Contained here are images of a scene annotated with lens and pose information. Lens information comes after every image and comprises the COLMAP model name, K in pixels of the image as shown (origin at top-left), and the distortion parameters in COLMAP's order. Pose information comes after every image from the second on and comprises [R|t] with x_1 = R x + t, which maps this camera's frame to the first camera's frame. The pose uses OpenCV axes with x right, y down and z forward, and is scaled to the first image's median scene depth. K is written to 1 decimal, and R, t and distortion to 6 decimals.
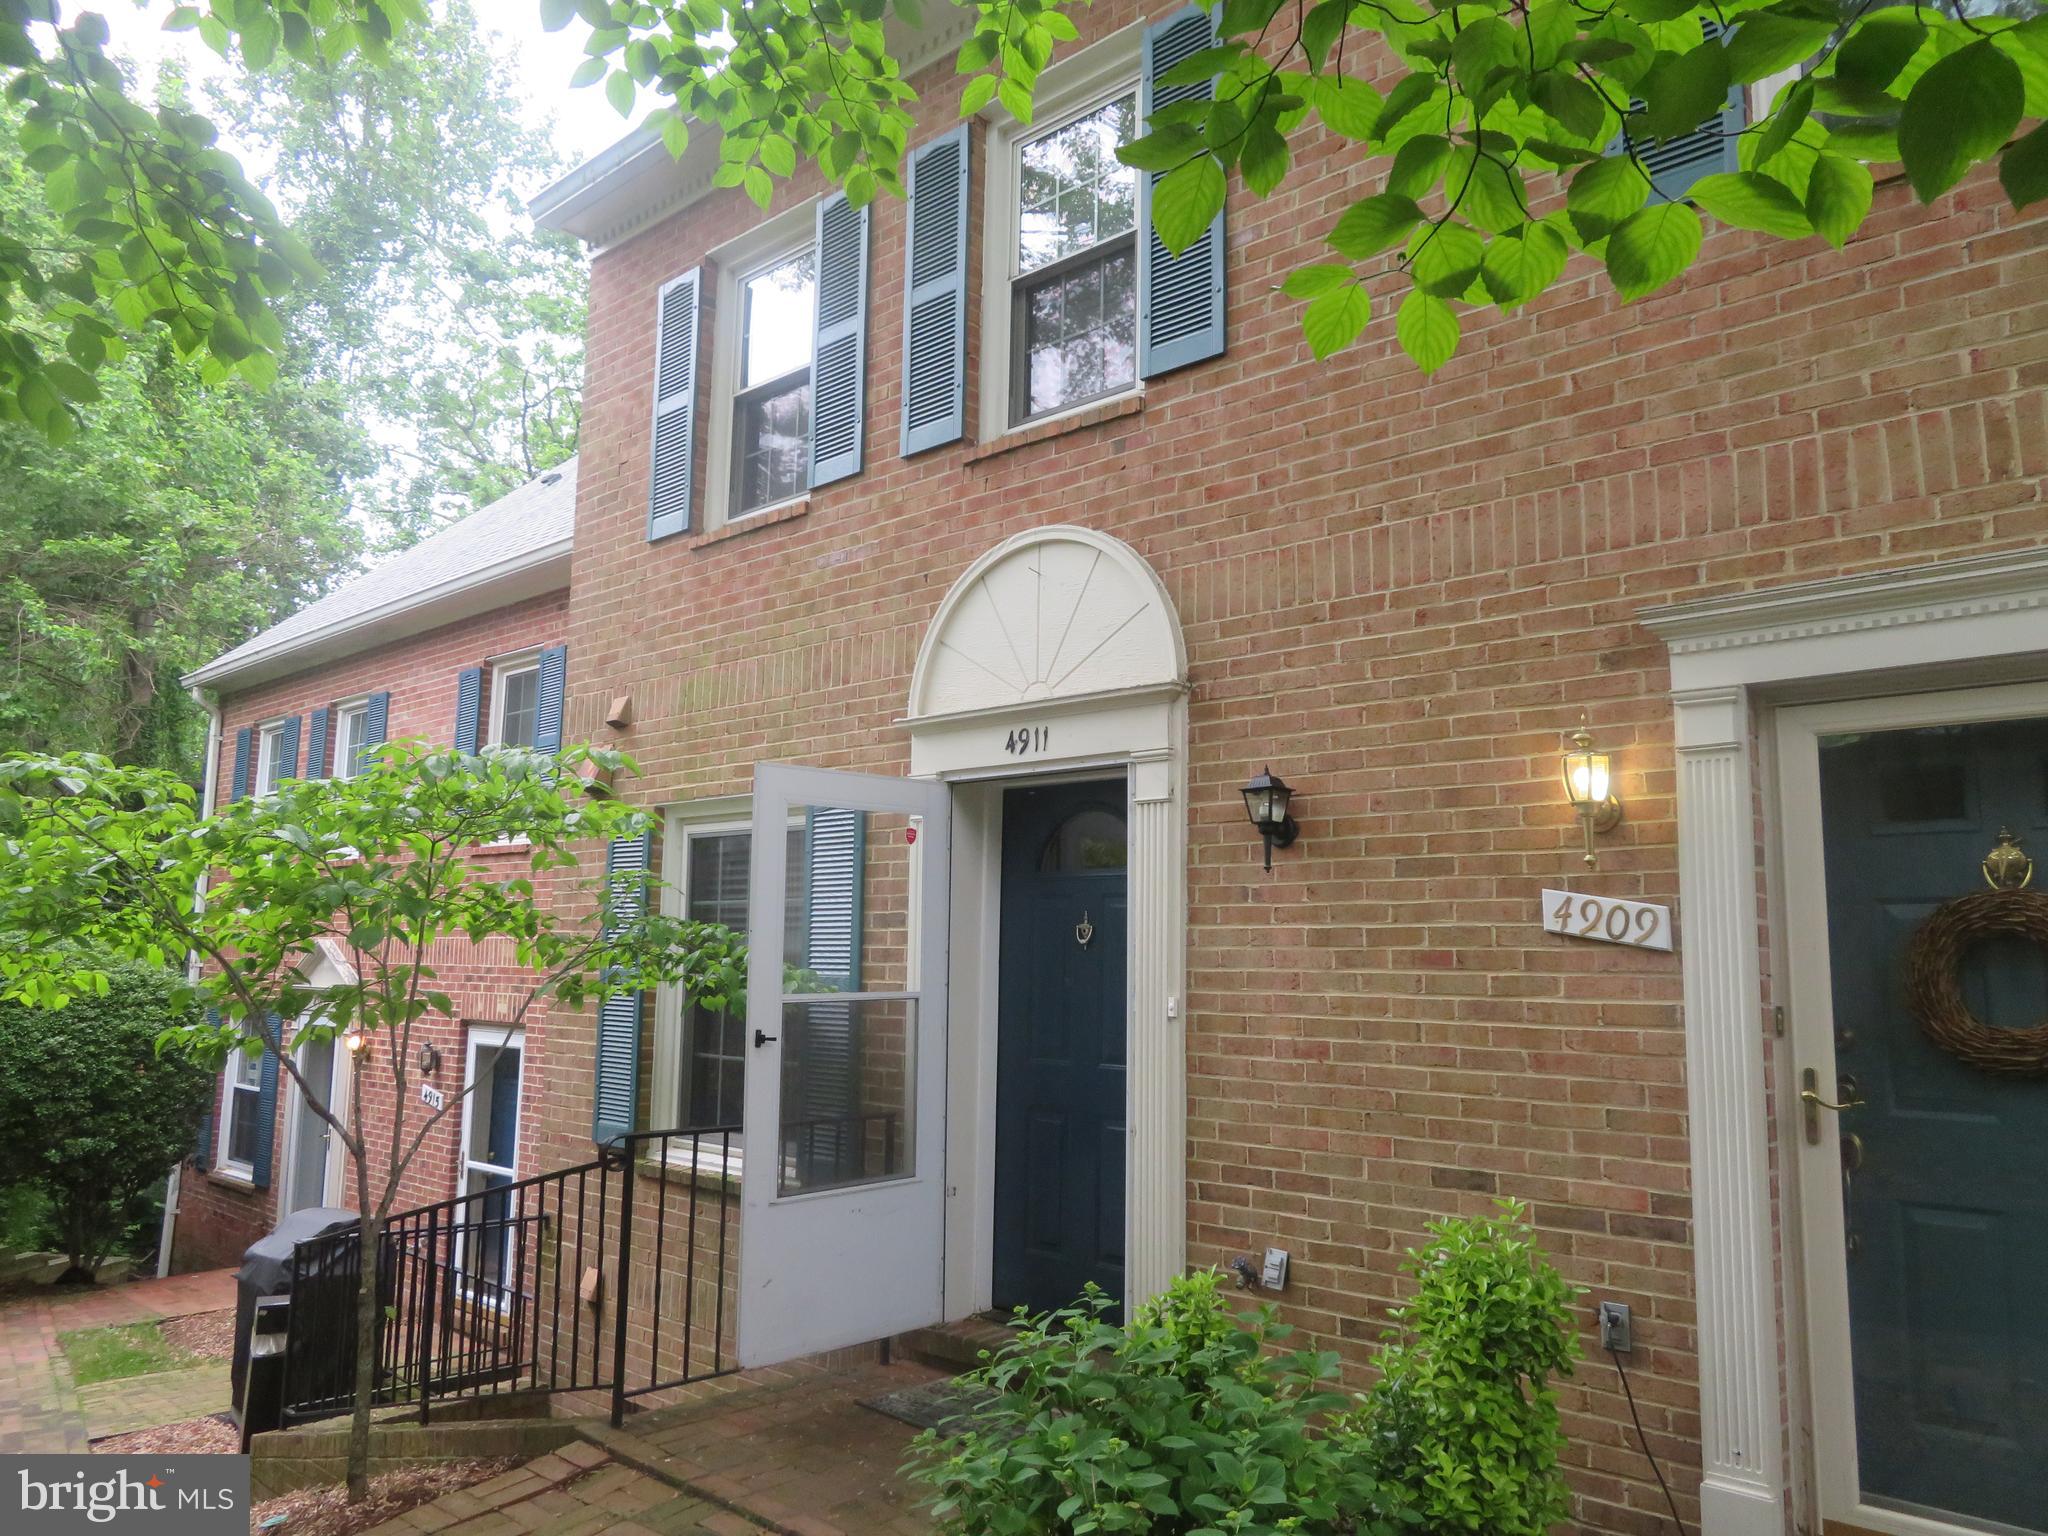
lens RADIAL K [[1462.6, 0, 1022.2], [0, 1462.6, 763.3], [0, 0, 1]] dist [-0.011235, 0.006124]
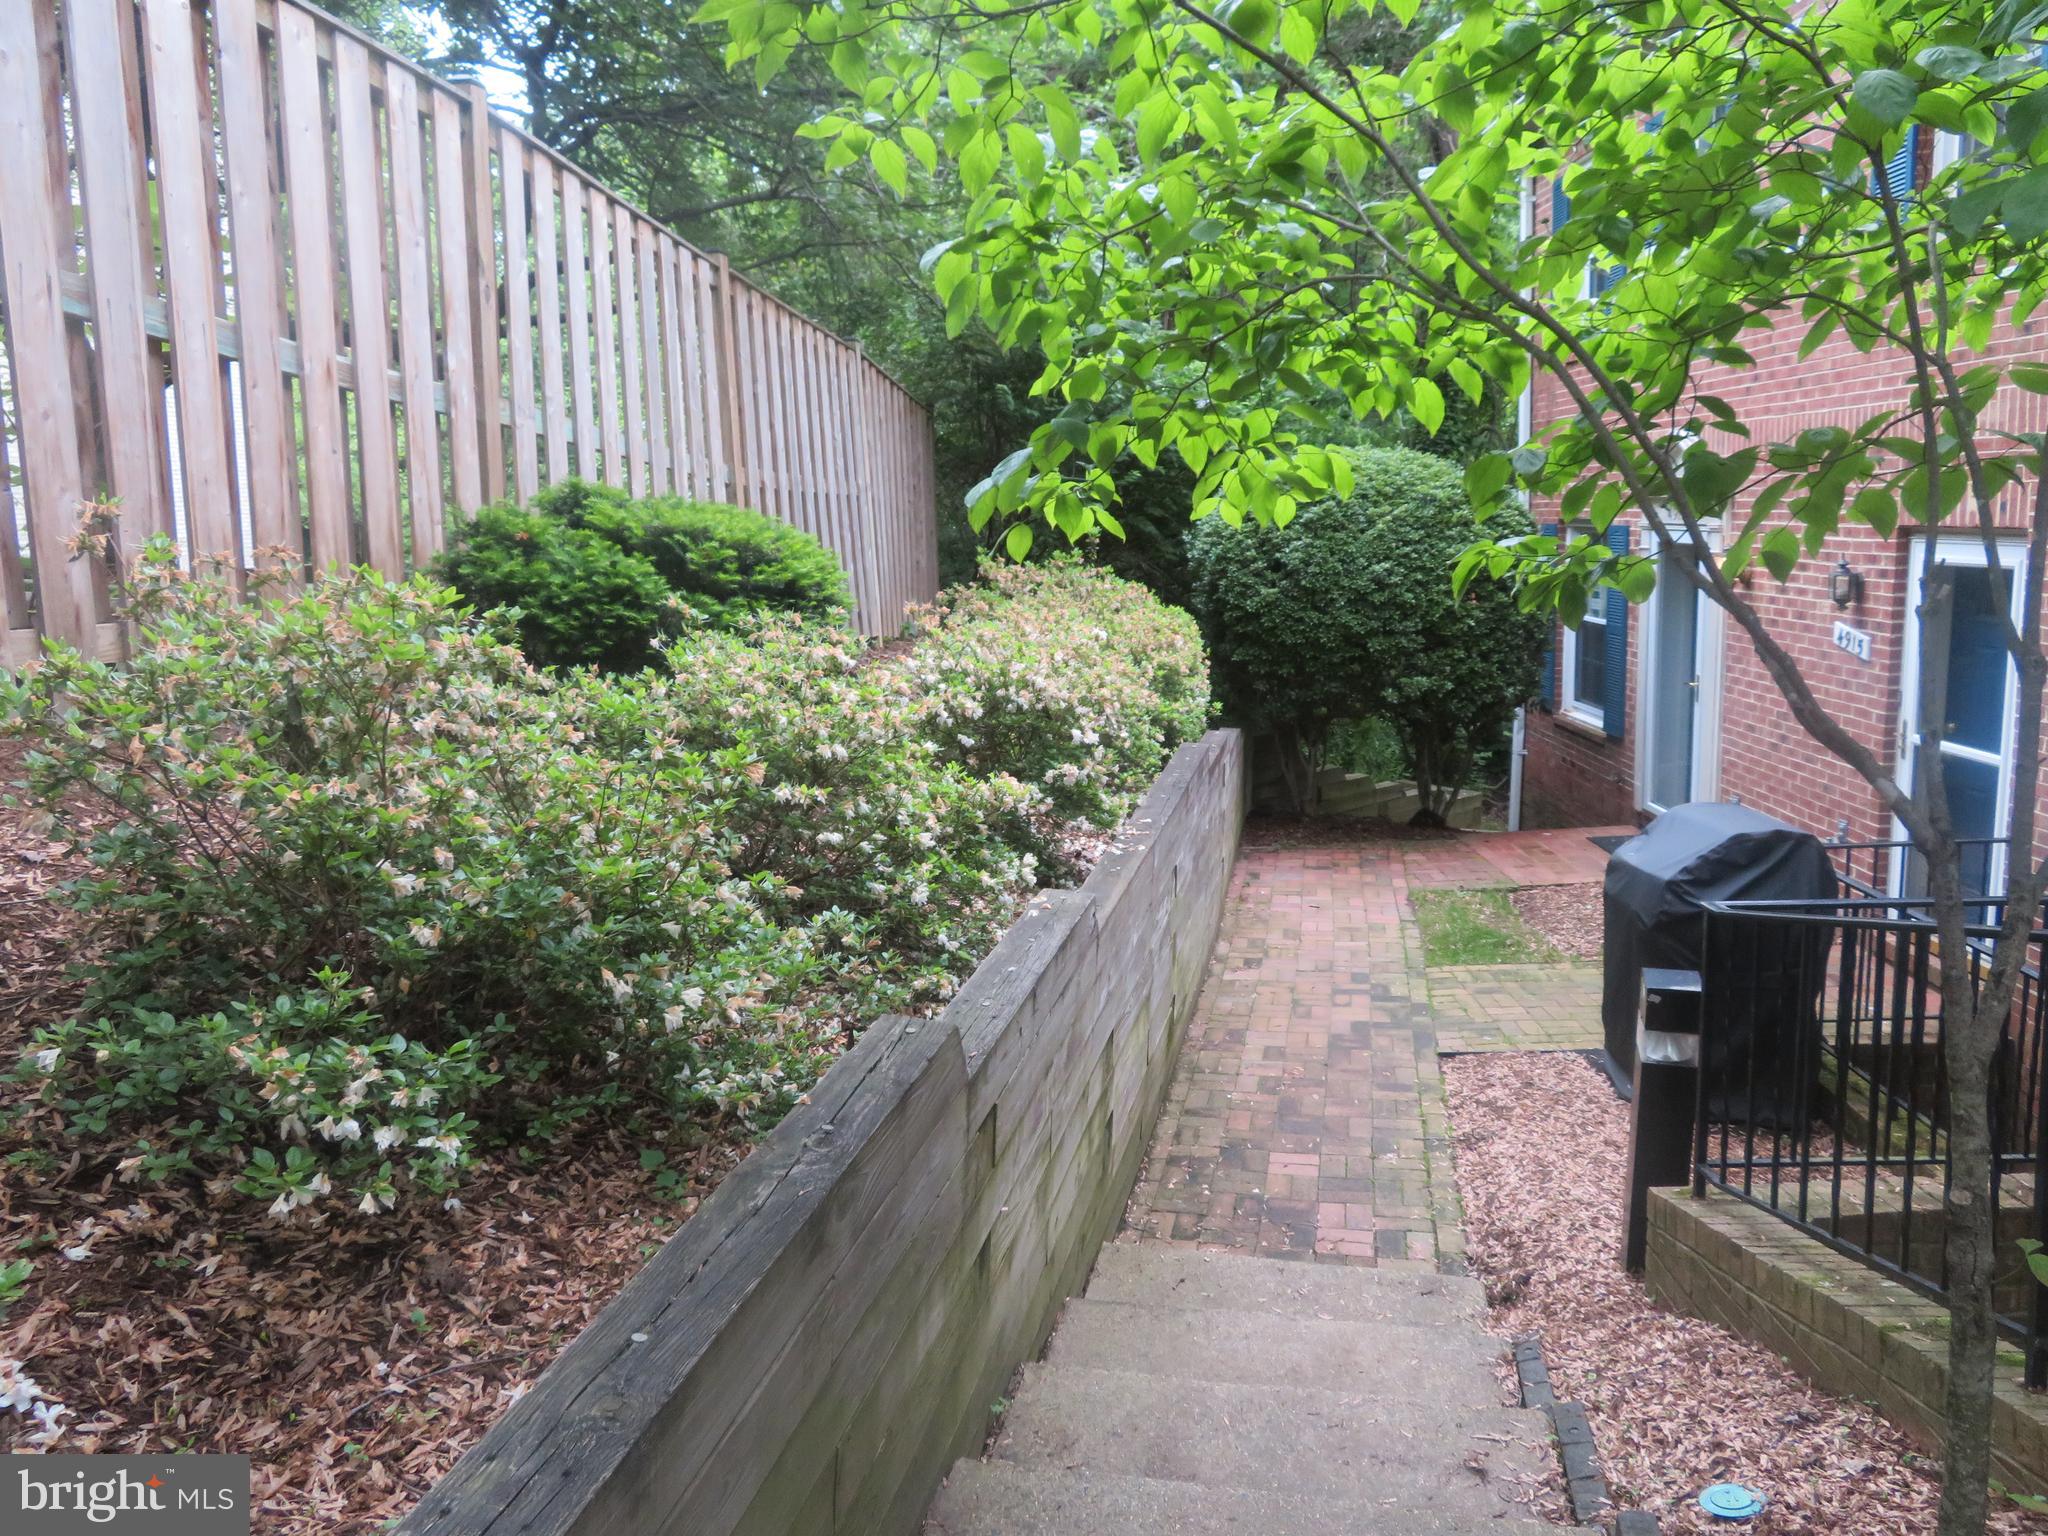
lens RADIAL K [[1462.6, 0, 1022.2], [0, 1462.6, 763.3], [0, 0, 1]] dist [-0.011235, 0.006124]
pose [[0.665215, 0.084313, -0.741877, -0.149016], [0.157677, 0.955333, 0.249955, 0.050399], [0.729813, -0.283250, 0.622207, 0.269365]]
